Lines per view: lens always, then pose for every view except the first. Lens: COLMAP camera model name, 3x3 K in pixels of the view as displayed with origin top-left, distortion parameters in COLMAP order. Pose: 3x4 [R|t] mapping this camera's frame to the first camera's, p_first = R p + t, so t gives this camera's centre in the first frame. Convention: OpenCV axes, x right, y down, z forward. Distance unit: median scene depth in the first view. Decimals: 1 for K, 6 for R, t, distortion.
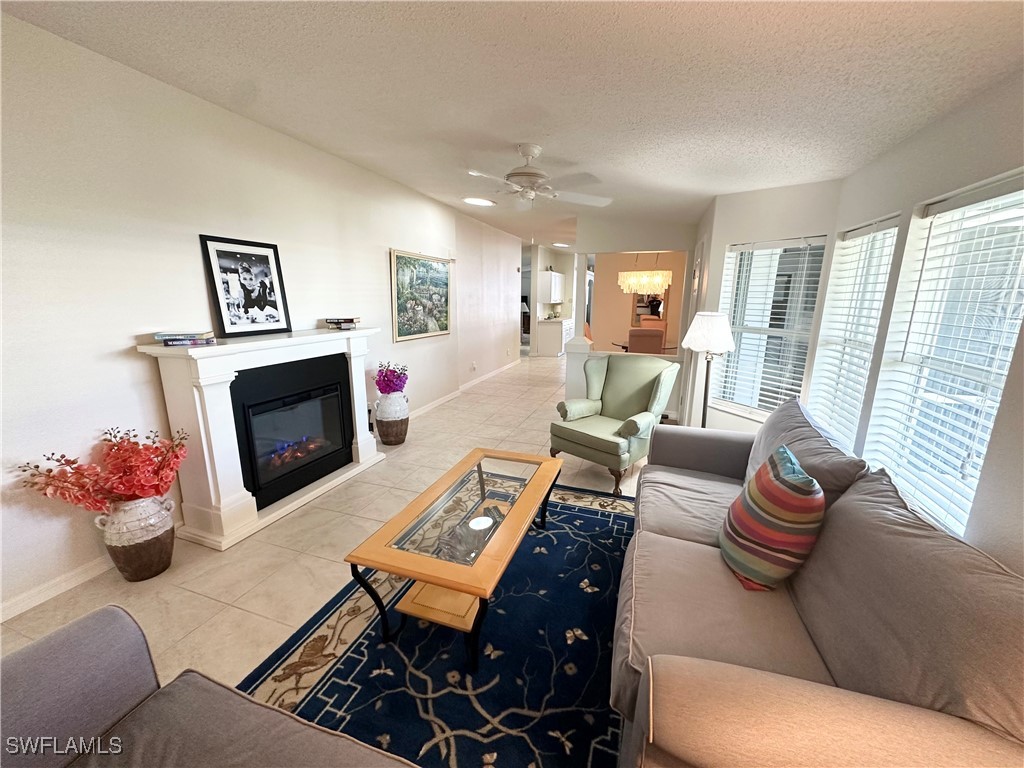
lens RADIAL K [[406.5, 0, 513.9], [0, 406.5, 382.3], [0, 0, 1]] dist [0.000535, 0.000015]
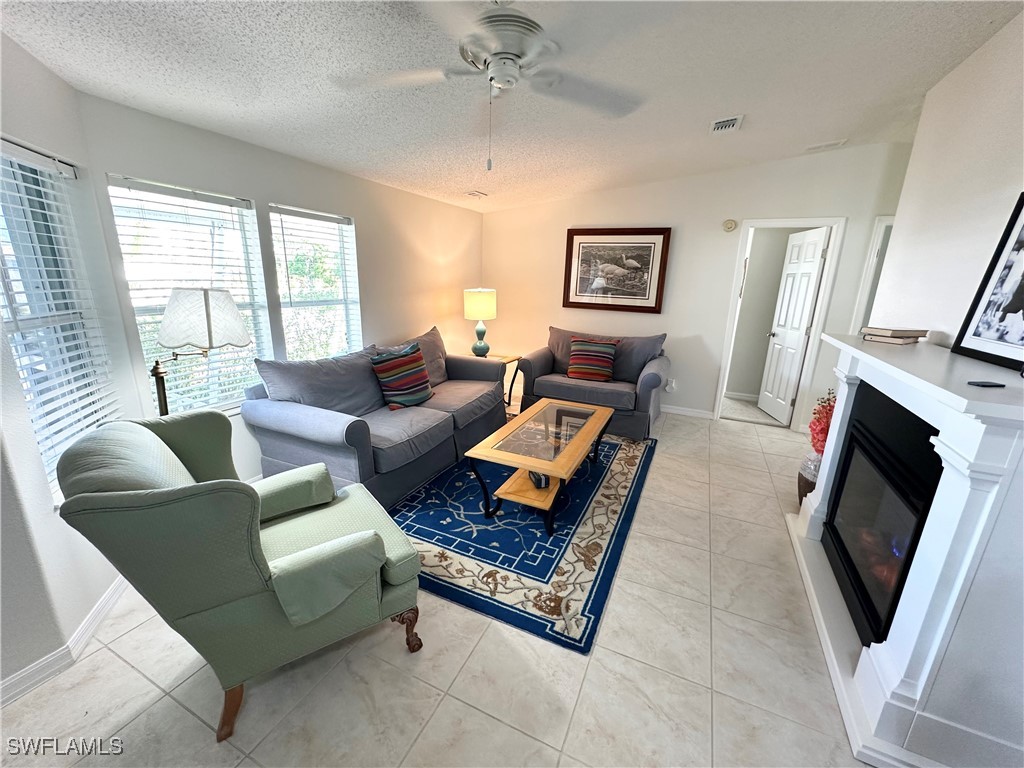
lens RADIAL K [[406.5, 0, 512.5], [0, 406.5, 384.1], [0, 0, 1]] dist [0.000535, 0.000015]
pose [[-0.994800, -0.057742, 0.083892, -0.049608], [-0.012255, 0.885623, 0.464243, -0.354767], [-0.101103, 0.460801, -0.881726, 1.652175]]
